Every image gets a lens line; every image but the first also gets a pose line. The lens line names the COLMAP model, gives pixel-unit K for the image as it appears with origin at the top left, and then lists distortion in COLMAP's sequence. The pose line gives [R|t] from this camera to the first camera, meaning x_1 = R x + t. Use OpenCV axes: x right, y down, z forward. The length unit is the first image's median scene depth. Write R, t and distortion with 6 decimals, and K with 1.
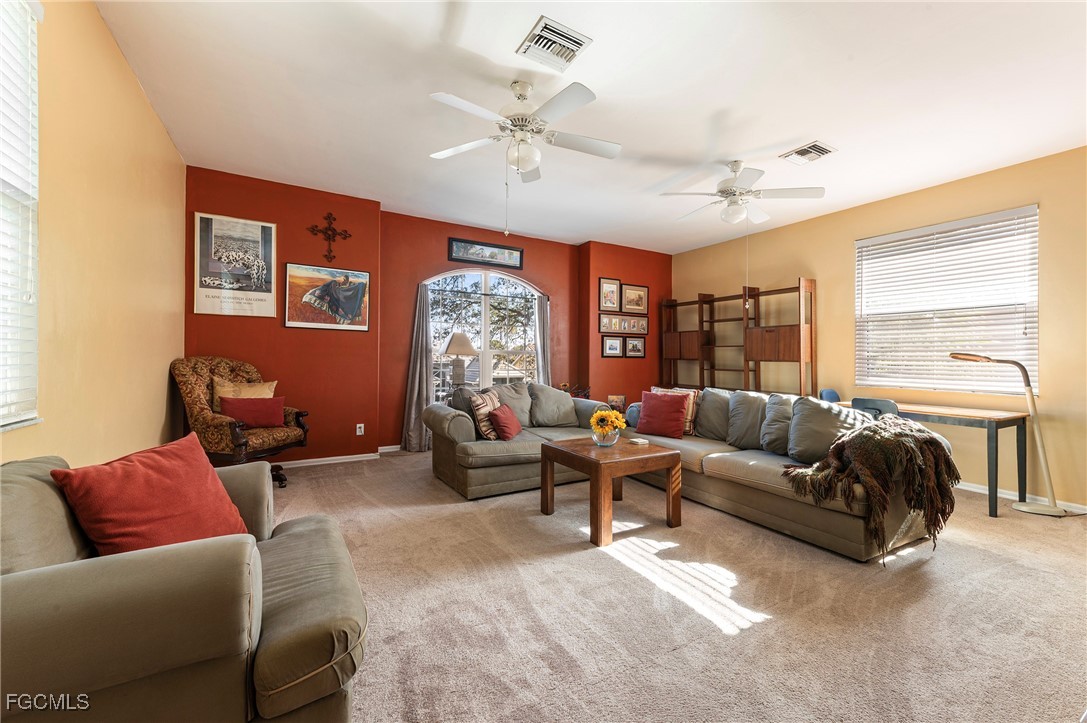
lens RADIAL K [[434.8, 0, 545.1], [0, 434.8, 346.8], [0, 0, 1]] dist [0.001788, 0.000080]
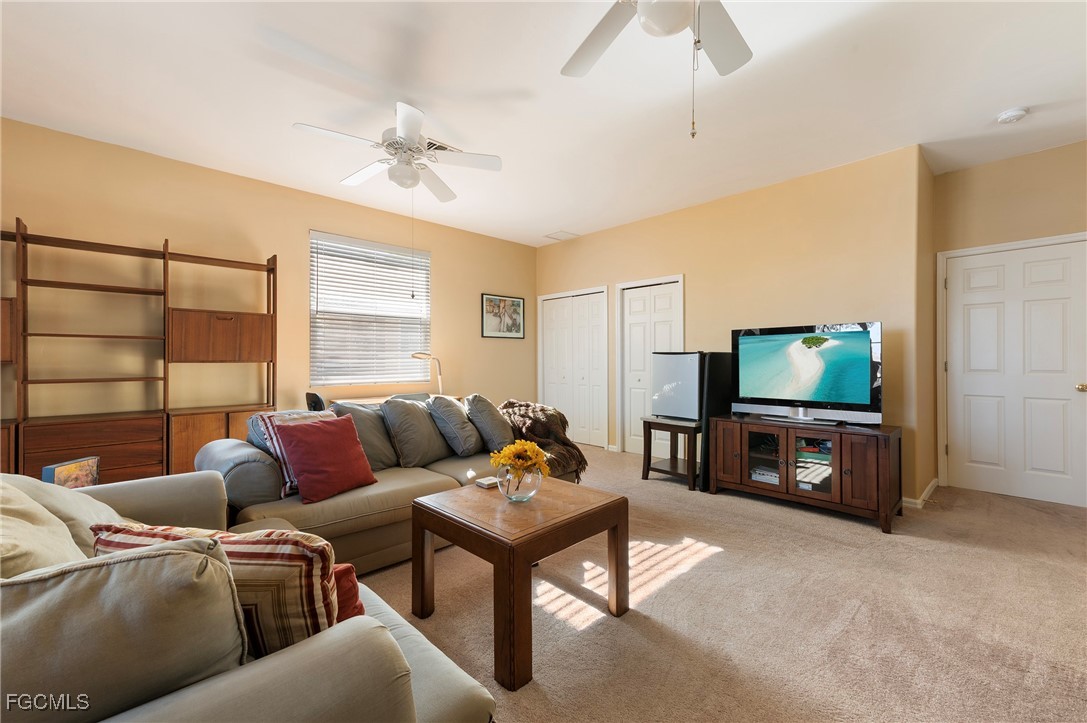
lens RADIAL K [[454.9, 0, 547.2], [0, 454.9, 360.4], [0, 0, 1]] dist [0.000110, -0.000160]
pose [[-0.256868, -0.018879, 0.966262, -0.403354], [-0.028623, 0.999519, 0.011920, 0.008817], [-0.966023, -0.024595, -0.257285, 0.886419]]
